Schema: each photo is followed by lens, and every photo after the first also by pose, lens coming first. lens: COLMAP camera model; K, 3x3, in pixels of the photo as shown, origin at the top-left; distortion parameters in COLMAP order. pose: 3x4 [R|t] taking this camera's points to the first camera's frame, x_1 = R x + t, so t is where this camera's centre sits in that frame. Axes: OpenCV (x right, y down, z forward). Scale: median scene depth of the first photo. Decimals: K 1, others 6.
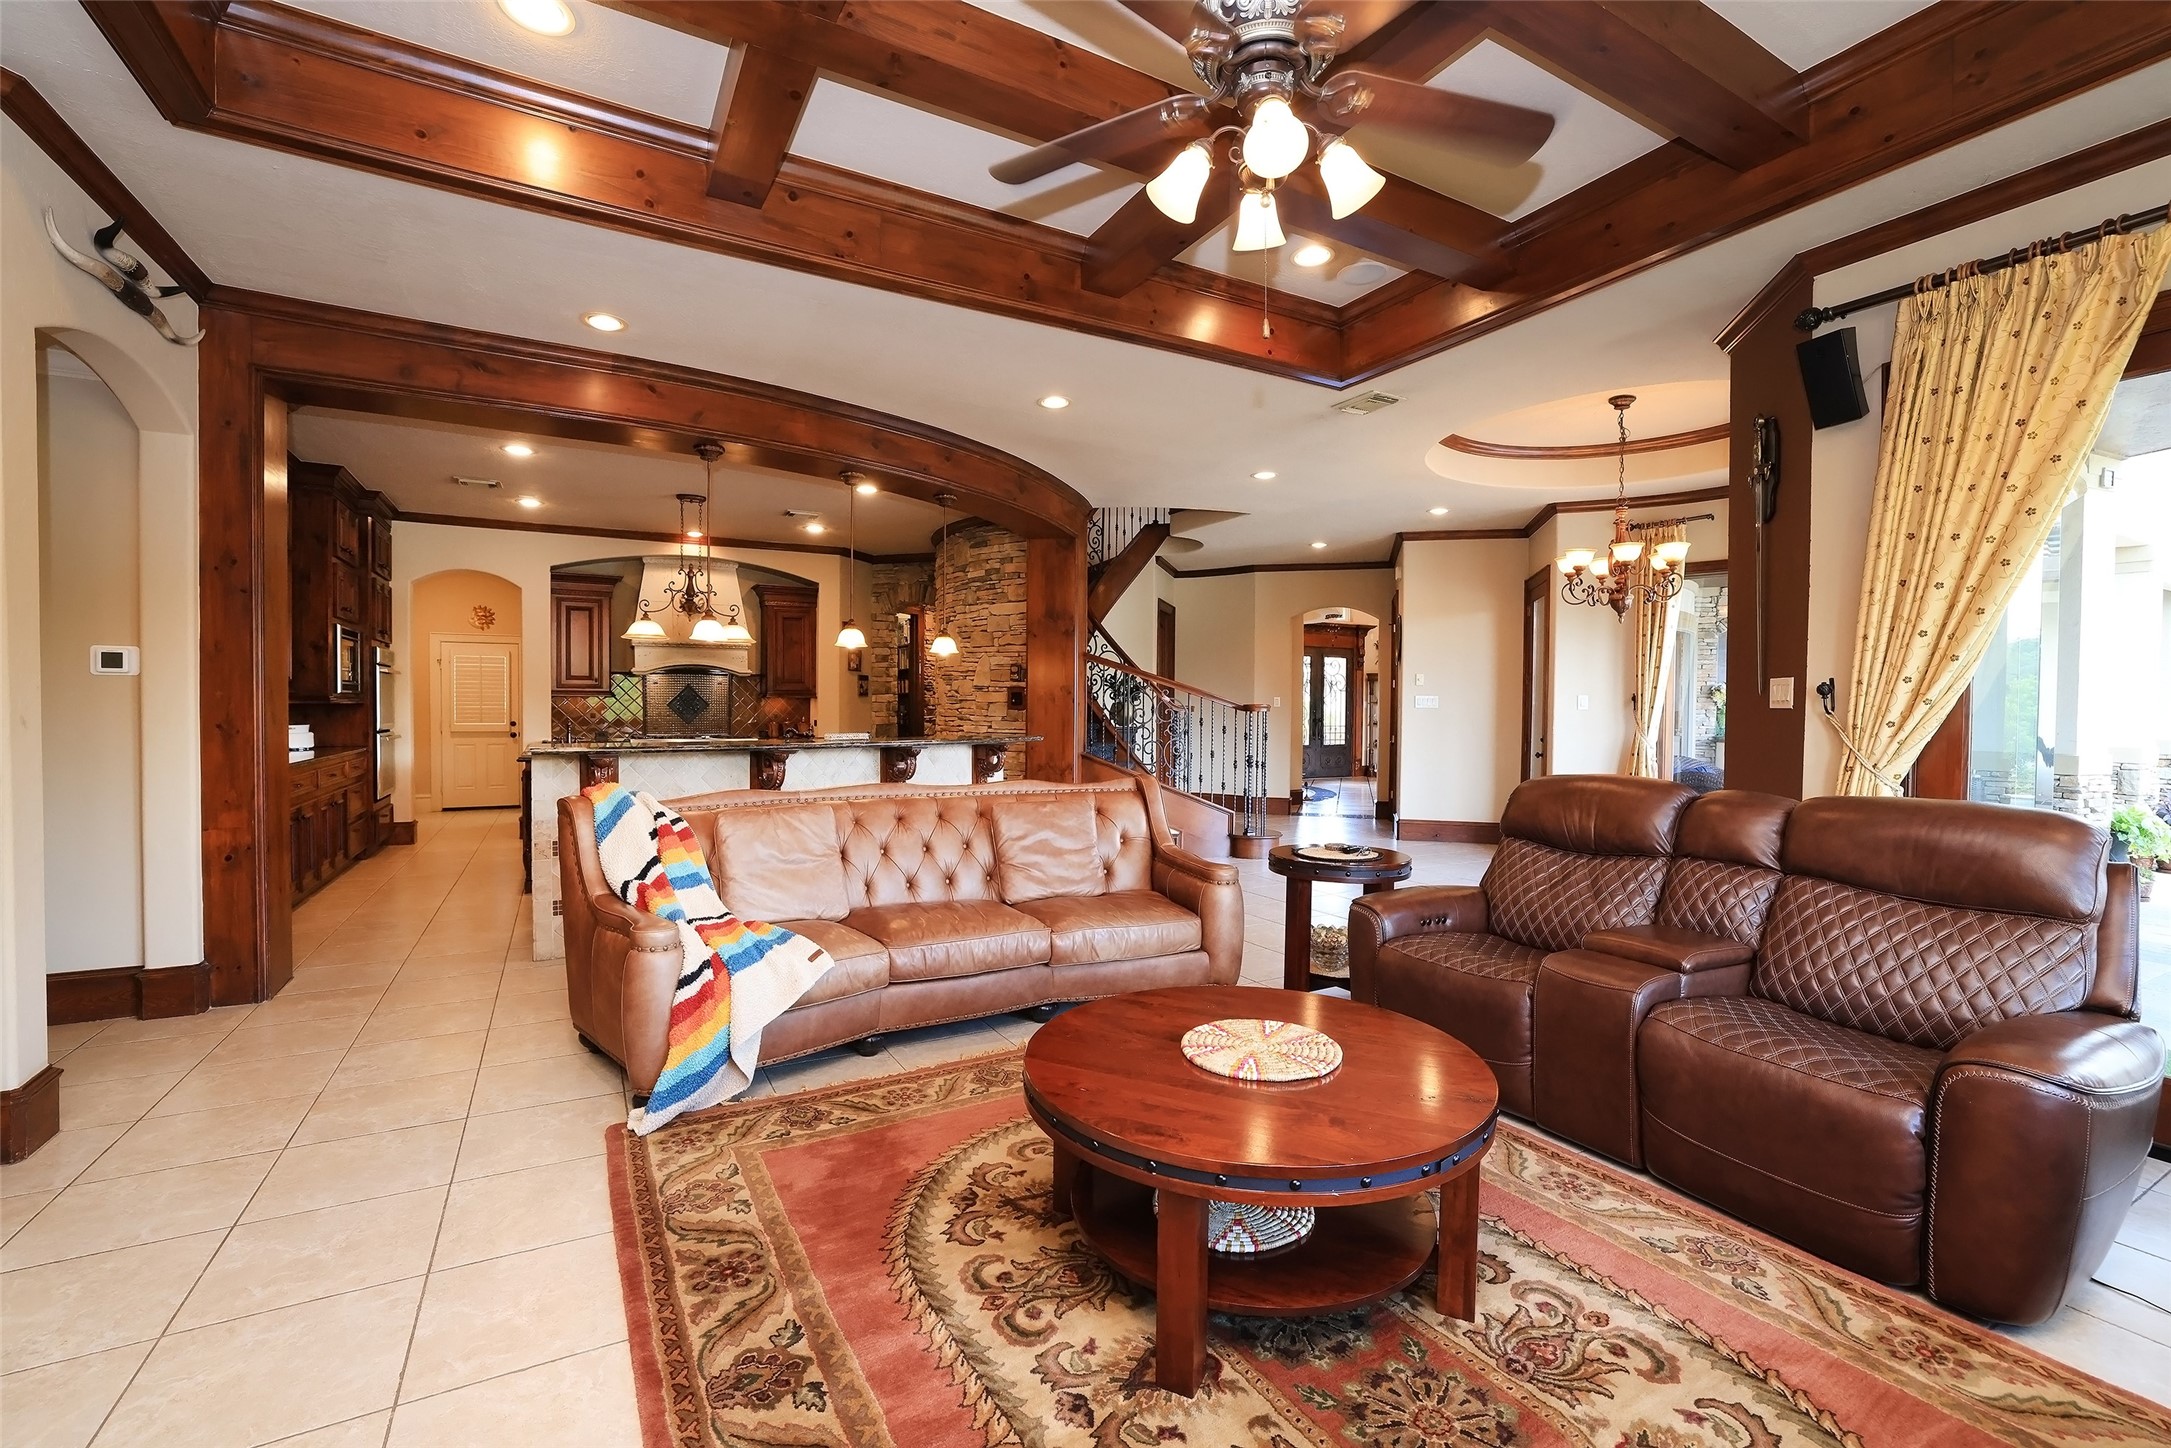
lens RADIAL K [[939.9, 0, 1081.2], [0, 939.9, 725.7], [0, 0, 1]] dist [0.001246, 0.000188]
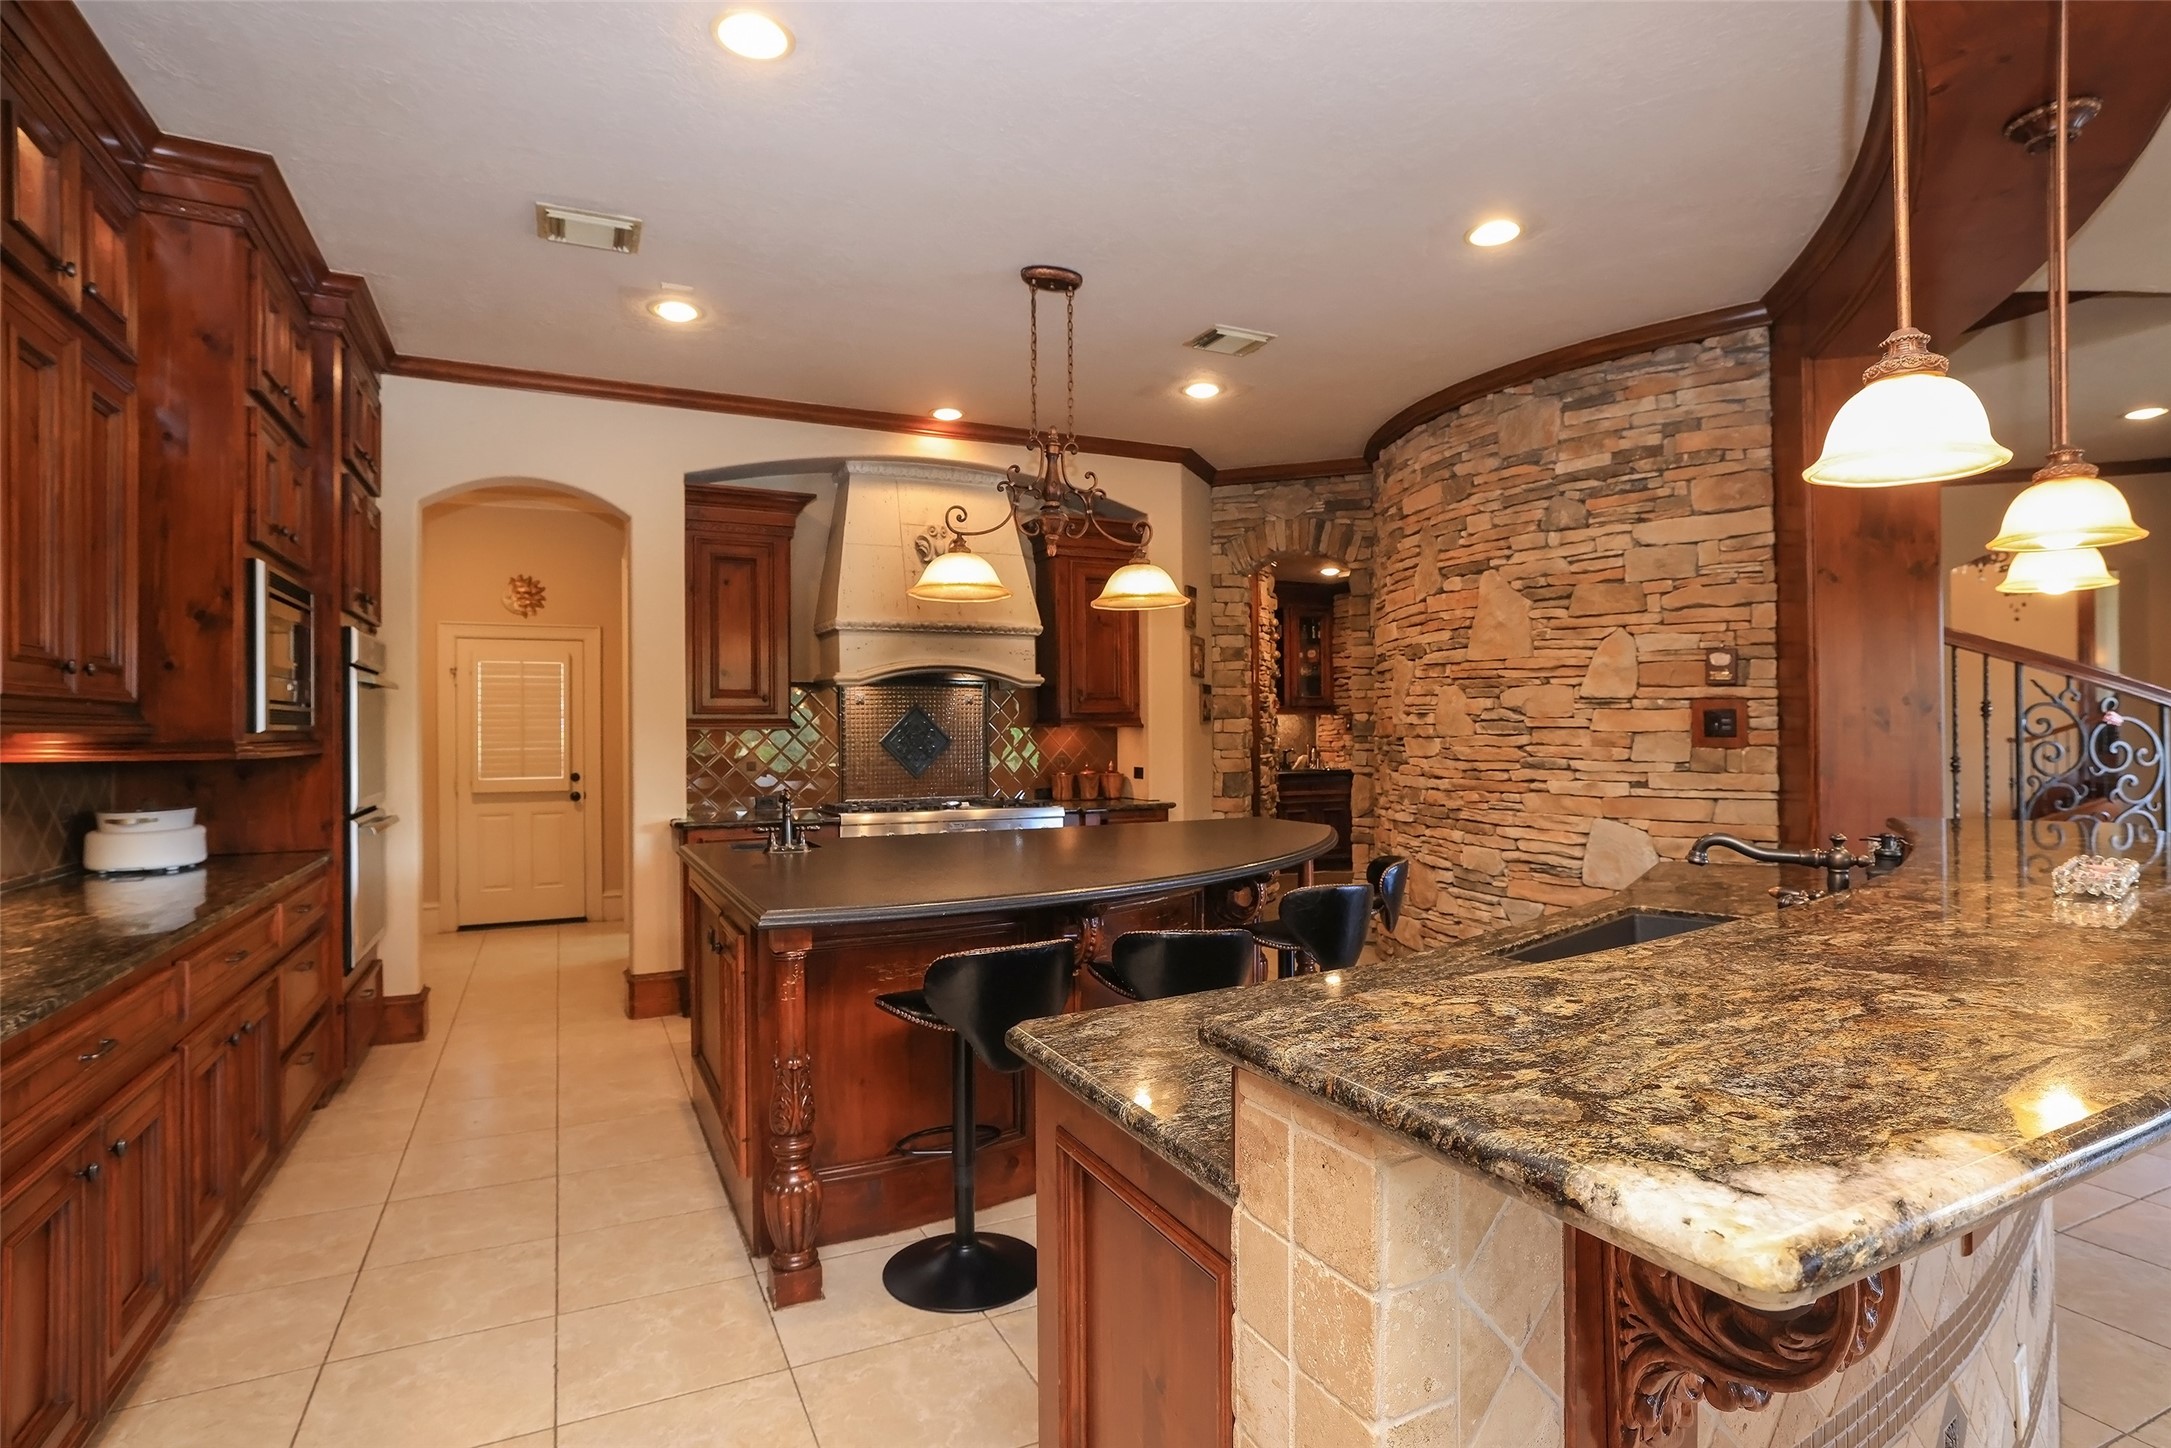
lens RADIAL K [[1058.6, 0, 1094.0], [0, 1058.6, 728.0], [0, 0, 1]] dist [-0.005788, -0.000208]
pose [[0.999618, -0.012655, -0.024553, -0.337544], [0.012101, 0.999671, -0.022600, -0.017592], [0.024831, 0.022294, 0.999443, 0.446490]]
